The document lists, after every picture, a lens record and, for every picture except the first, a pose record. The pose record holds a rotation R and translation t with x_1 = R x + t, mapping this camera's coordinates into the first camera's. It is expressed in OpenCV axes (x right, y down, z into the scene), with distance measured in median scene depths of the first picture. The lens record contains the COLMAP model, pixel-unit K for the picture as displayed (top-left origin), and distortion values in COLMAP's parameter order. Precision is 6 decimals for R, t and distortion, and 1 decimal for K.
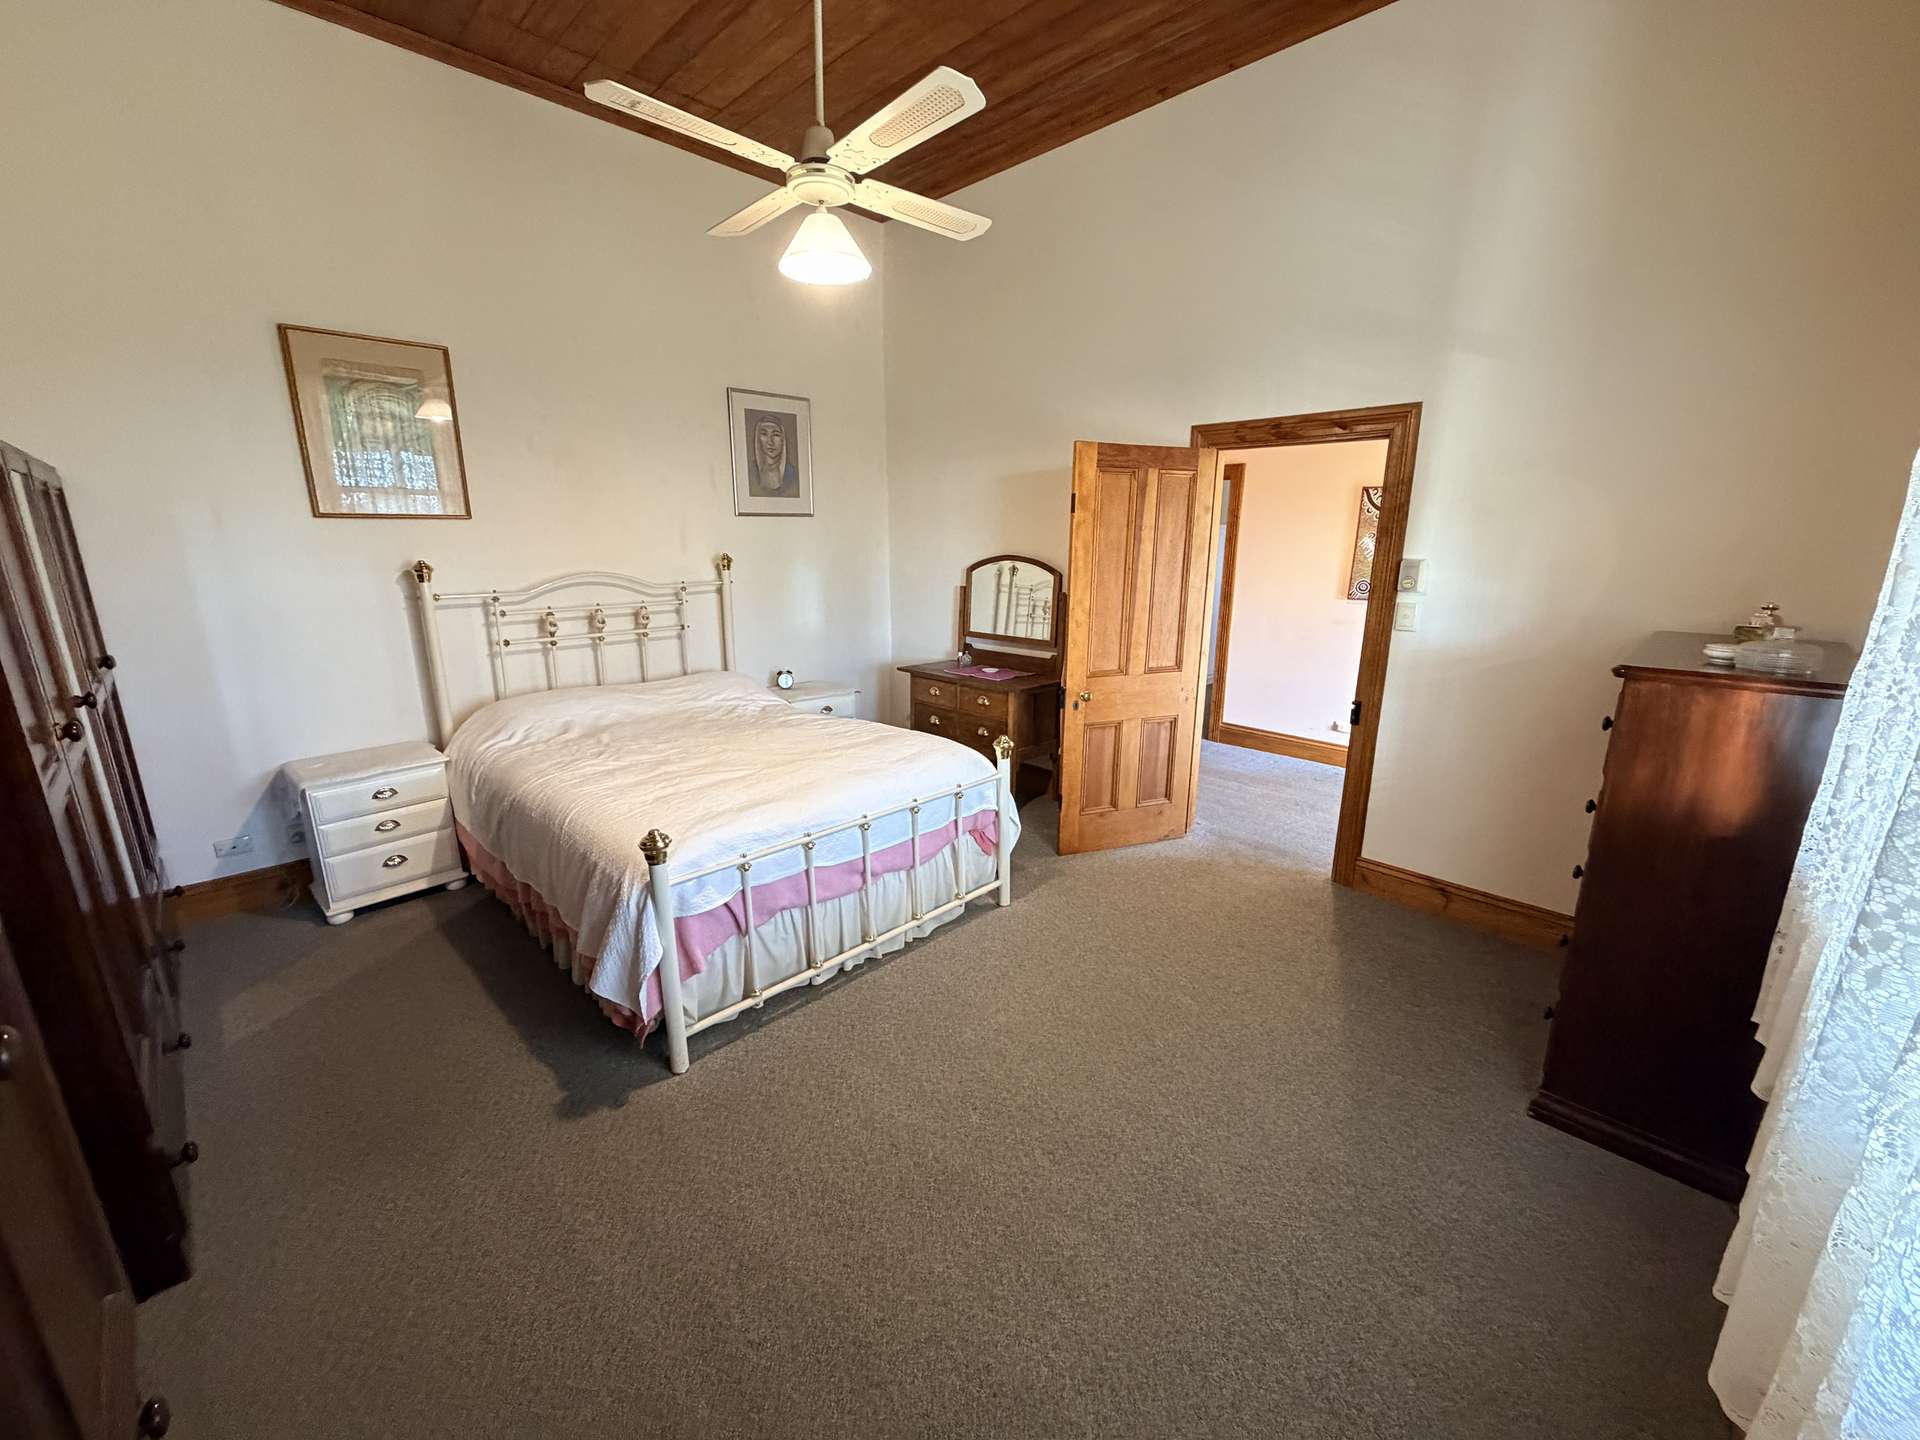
lens RADIAL K [[761.6, 0, 954.3], [0, 761.6, 723.6], [0, 0, 1]] dist [0.000729, -0.000276]
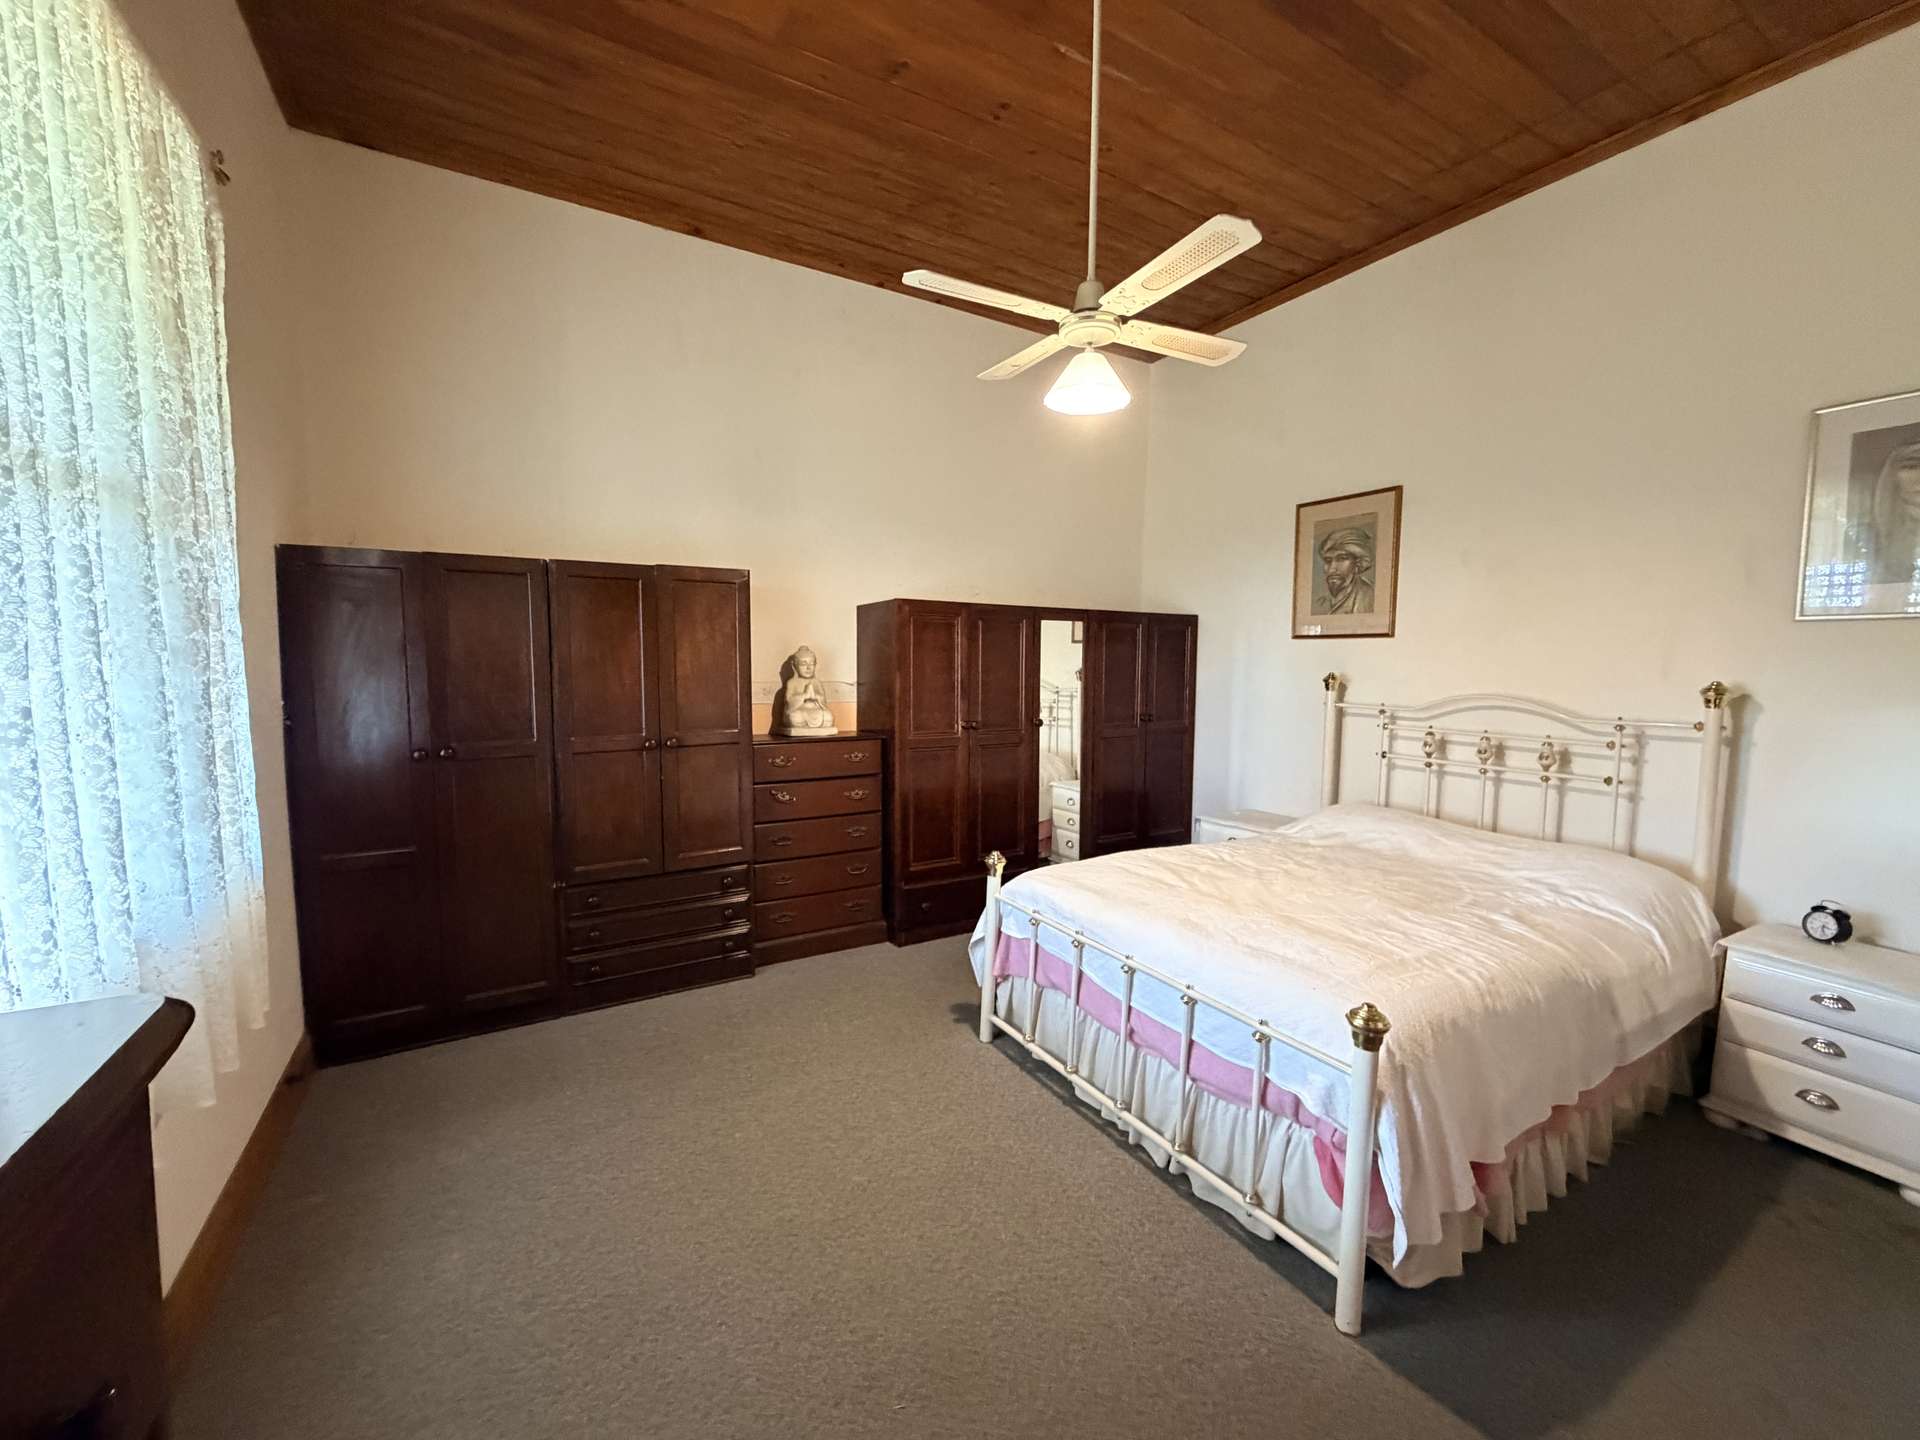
lens RADIAL K [[761.6, 0, 954.2], [0, 761.6, 720.6], [0, 0, 1]] dist [0.000729, -0.000276]
pose [[-0.254203, 0.076354, -0.964132, 0.582895], [-0.245351, 0.959177, 0.140650, -0.163359], [0.935513, 0.272304, -0.225093, 0.726432]]
